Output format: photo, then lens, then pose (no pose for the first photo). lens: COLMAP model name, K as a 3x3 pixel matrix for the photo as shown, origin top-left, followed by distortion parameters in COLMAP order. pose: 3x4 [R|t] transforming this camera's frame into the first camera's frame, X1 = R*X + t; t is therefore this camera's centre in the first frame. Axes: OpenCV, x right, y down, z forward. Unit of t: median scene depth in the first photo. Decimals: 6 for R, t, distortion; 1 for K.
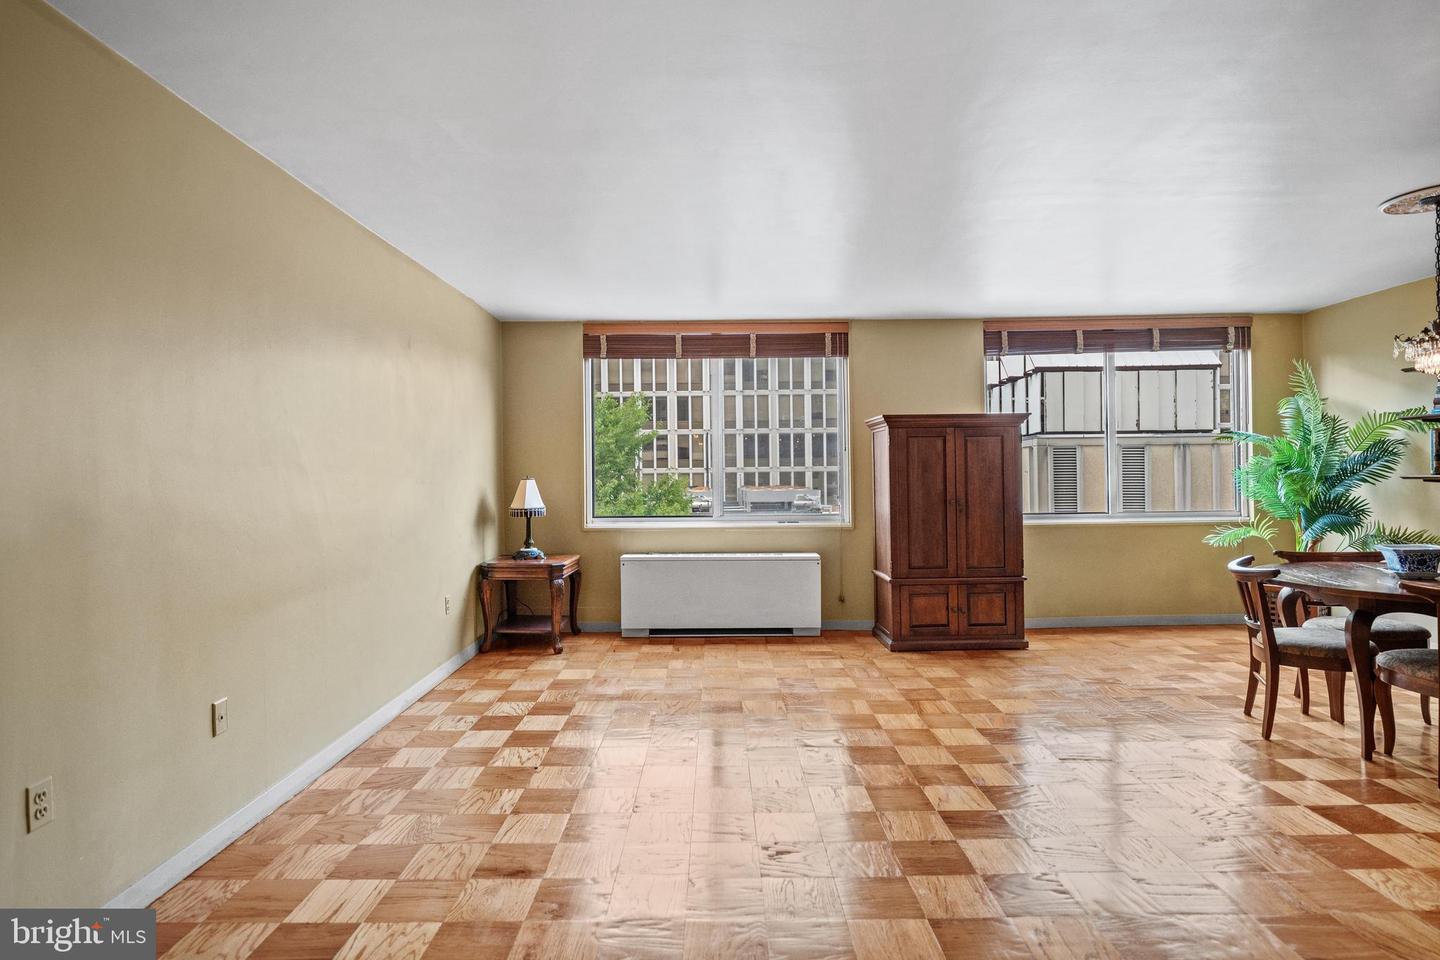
lens RADIAL K [[773.5, 0, 714.6], [0, 773.5, 479.9], [0, 0, 1]] dist [-0.000591, -0.000053]
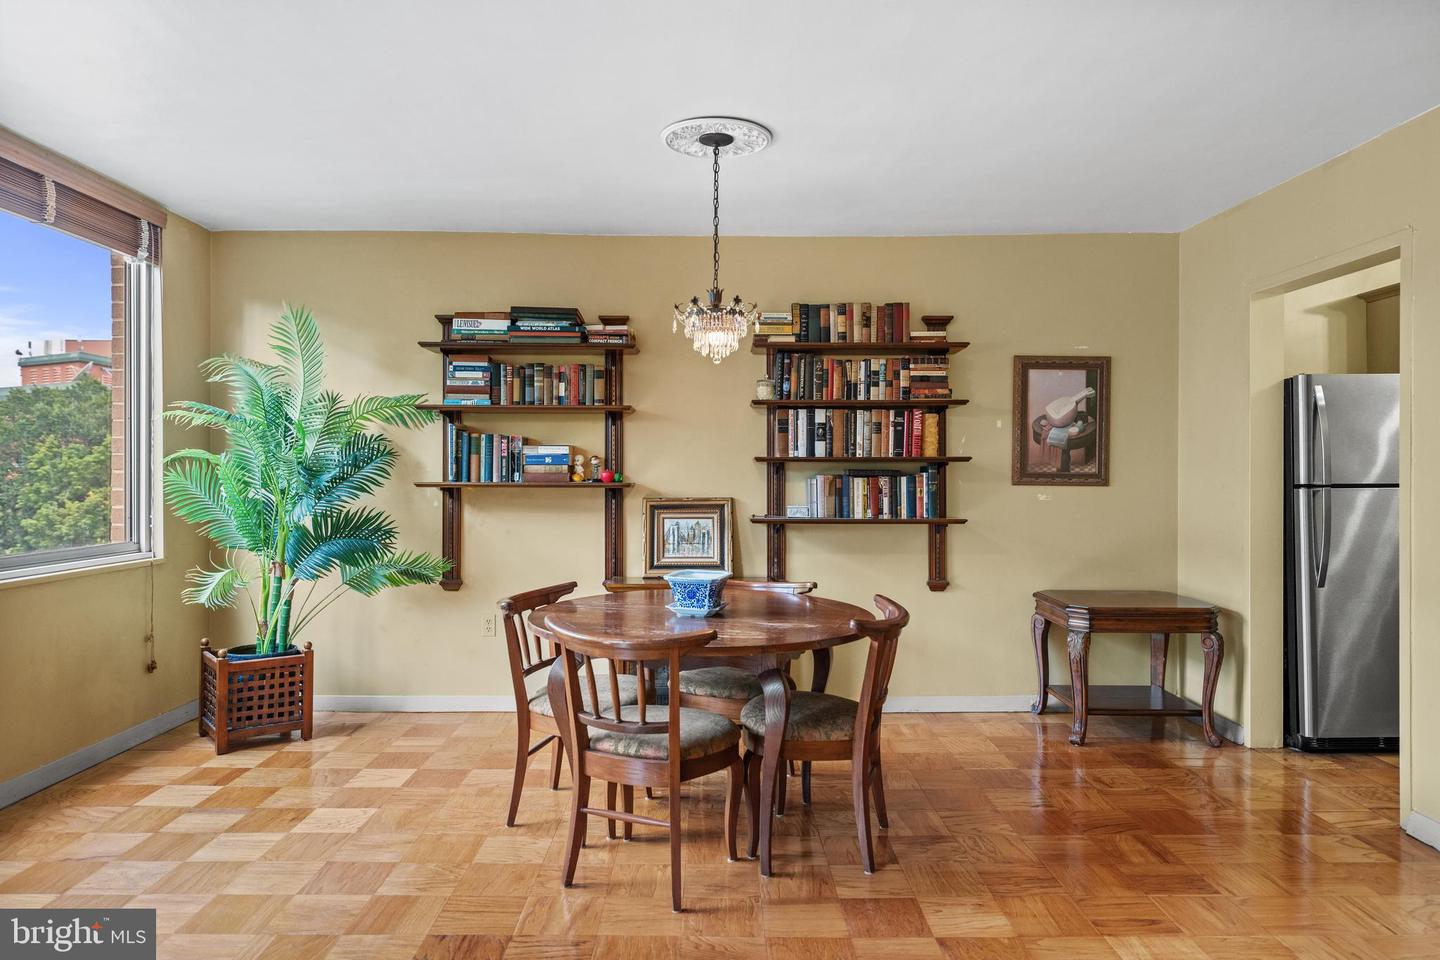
lens RADIAL K [[924.5, 0, 720.7], [0, 924.5, 476.3], [0, 0, 1]] dist [0.003792, 0.001321]
pose [[-0.010003, 0.011558, 0.999883, -0.015247], [0.000412, 0.999933, -0.011554, -0.000916], [-0.999950, 0.000296, -0.010007, 0.586990]]
